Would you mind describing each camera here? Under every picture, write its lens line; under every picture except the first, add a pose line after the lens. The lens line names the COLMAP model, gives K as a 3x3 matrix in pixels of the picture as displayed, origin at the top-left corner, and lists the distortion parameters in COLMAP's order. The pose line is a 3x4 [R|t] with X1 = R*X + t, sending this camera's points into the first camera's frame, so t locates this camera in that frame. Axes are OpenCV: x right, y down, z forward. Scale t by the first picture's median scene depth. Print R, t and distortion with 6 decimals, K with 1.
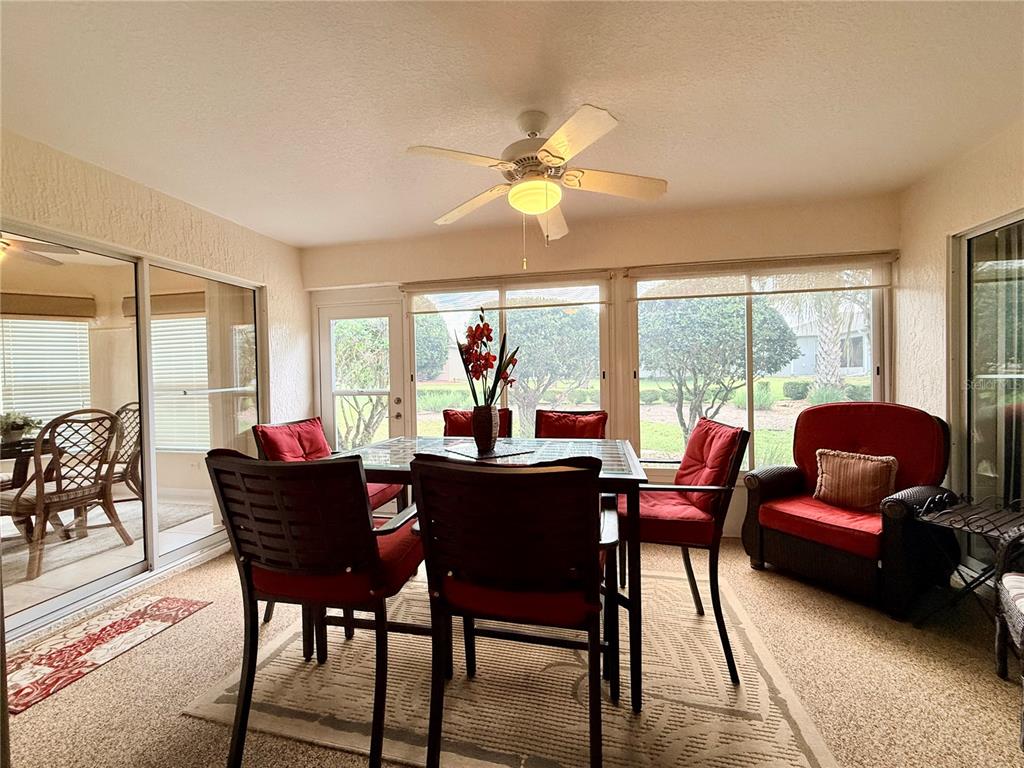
lens RADIAL K [[410.4, 0, 508.7], [0, 410.4, 382.5], [0, 0, 1]] dist [-0.000661, 0.000298]
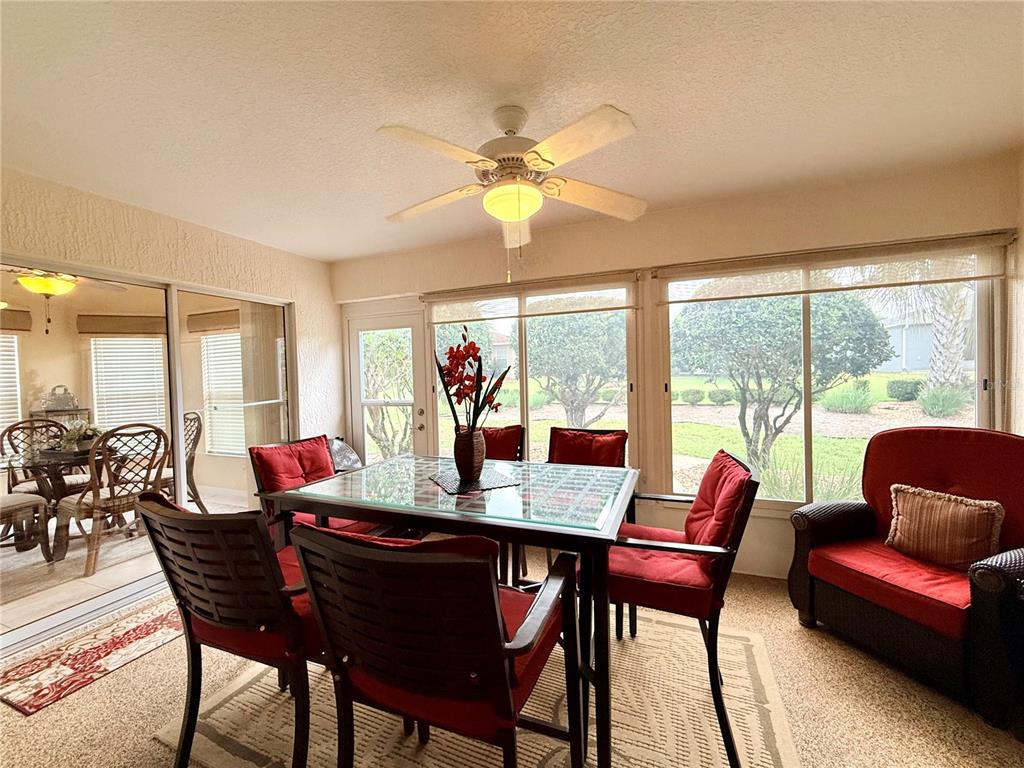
lens RADIAL K [[410.4, 0, 508.7], [0, 410.4, 382.5], [0, 0, 1]] dist [-0.000661, 0.000298]
pose [[0.985834, -0.003924, -0.167680, 0.152611], [0.005792, 0.999926, 0.010654, -0.052333], [0.167626, -0.011474, 0.985784, 0.085444]]
